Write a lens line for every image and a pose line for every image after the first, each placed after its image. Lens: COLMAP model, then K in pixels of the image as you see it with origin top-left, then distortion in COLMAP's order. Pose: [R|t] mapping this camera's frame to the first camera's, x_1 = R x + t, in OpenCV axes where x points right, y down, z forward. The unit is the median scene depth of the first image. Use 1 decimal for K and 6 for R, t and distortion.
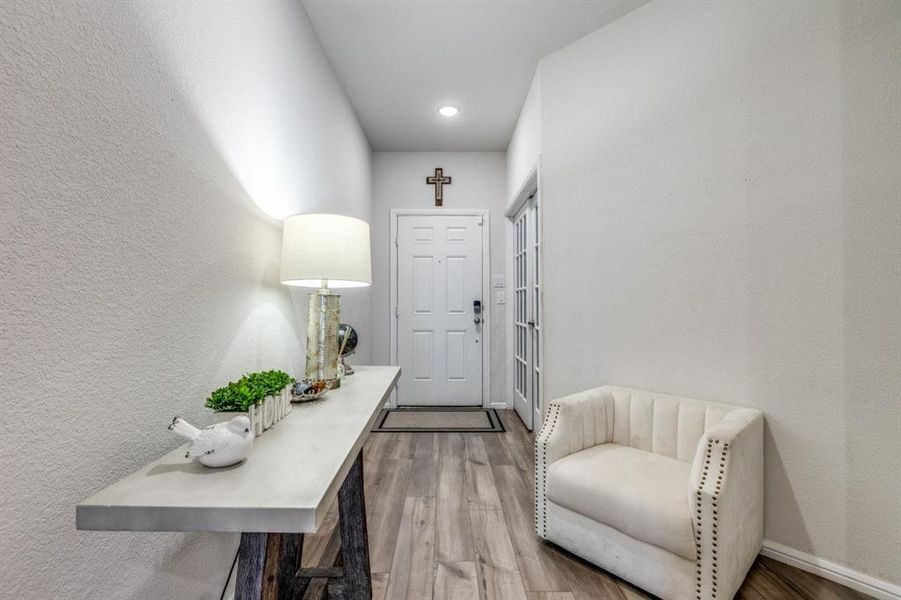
lens RADIAL K [[404.6, 0, 444.5], [0, 404.6, 301.9], [0, 0, 1]] dist [-0.000311, -0.000311]
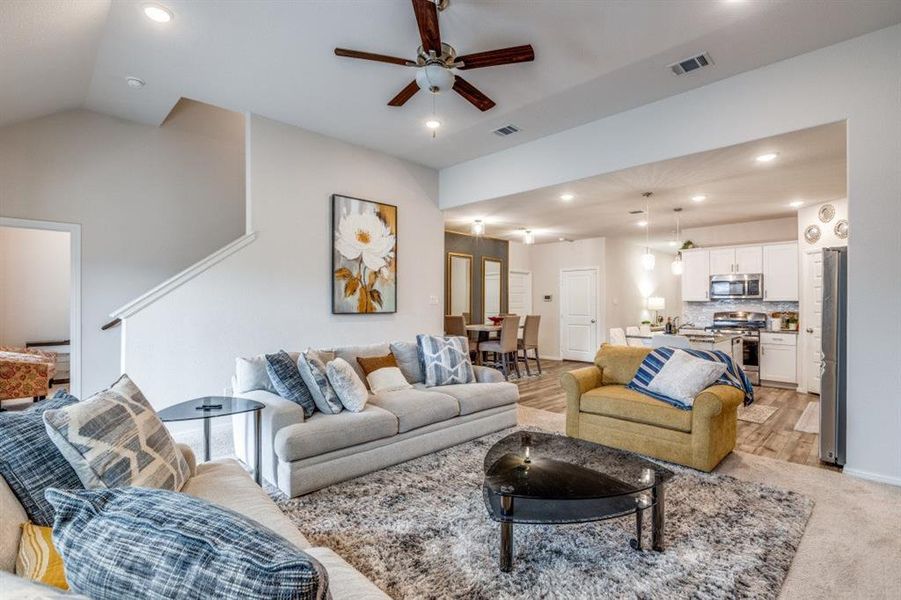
lens RADIAL K [[420.9, 0, 450.5], [0, 420.9, 300.0], [0, 0, 1]] dist [-0.000138, -0.000442]
pose [[0.709833, -0.004894, -0.704353, 1.562347], [-0.005195, 0.999912, -0.012184, -0.063446], [0.704351, 0.012308, 0.709745, -4.488499]]
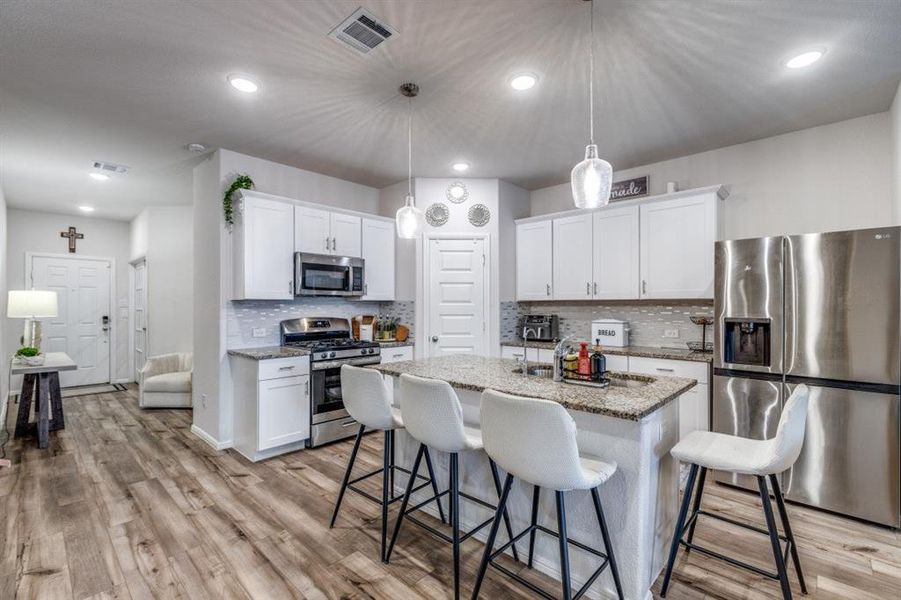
lens RADIAL K [[396.8, 0, 443.6], [0, 396.8, 302.8], [0, 0, 1]] dist [-0.003138, -0.000354]
pose [[0.691516, 0.003191, 0.722354, -0.254913], [0.003771, 0.999961, -0.008027, -0.077560], [-0.722351, 0.008275, 0.691477, -2.107820]]
